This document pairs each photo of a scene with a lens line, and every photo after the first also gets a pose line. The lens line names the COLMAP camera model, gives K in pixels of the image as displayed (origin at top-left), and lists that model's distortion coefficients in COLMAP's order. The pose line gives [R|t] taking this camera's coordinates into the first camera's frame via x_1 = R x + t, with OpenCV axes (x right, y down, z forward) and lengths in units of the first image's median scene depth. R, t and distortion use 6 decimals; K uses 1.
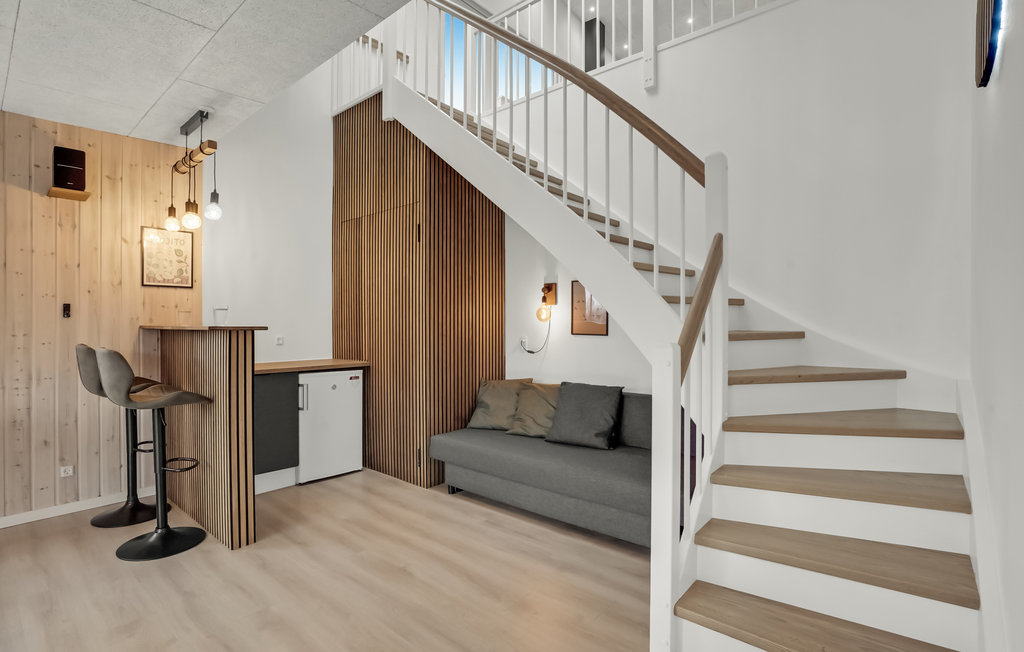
lens RADIAL K [[479.1, 0, 512.0], [0, 479.1, 326.0], [0, 0, 1]] dist [-0.022297, 0.000127]
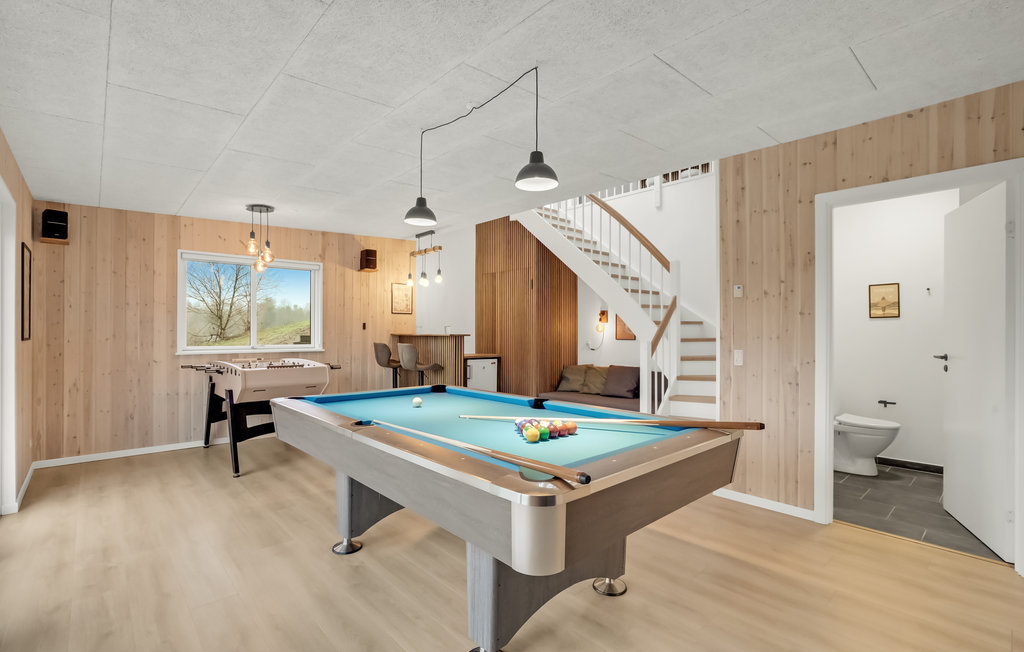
lens RADIAL K [[479.1, 0, 512.0], [0, 479.1, 326.0], [0, 0, 1]] dist [-0.022297, 0.000127]
pose [[0.991721, 0.001400, -0.128401, -0.031927], [-0.003638, 0.999845, -0.017200, -0.000546], [0.128357, 0.017524, 0.991573, -0.860377]]
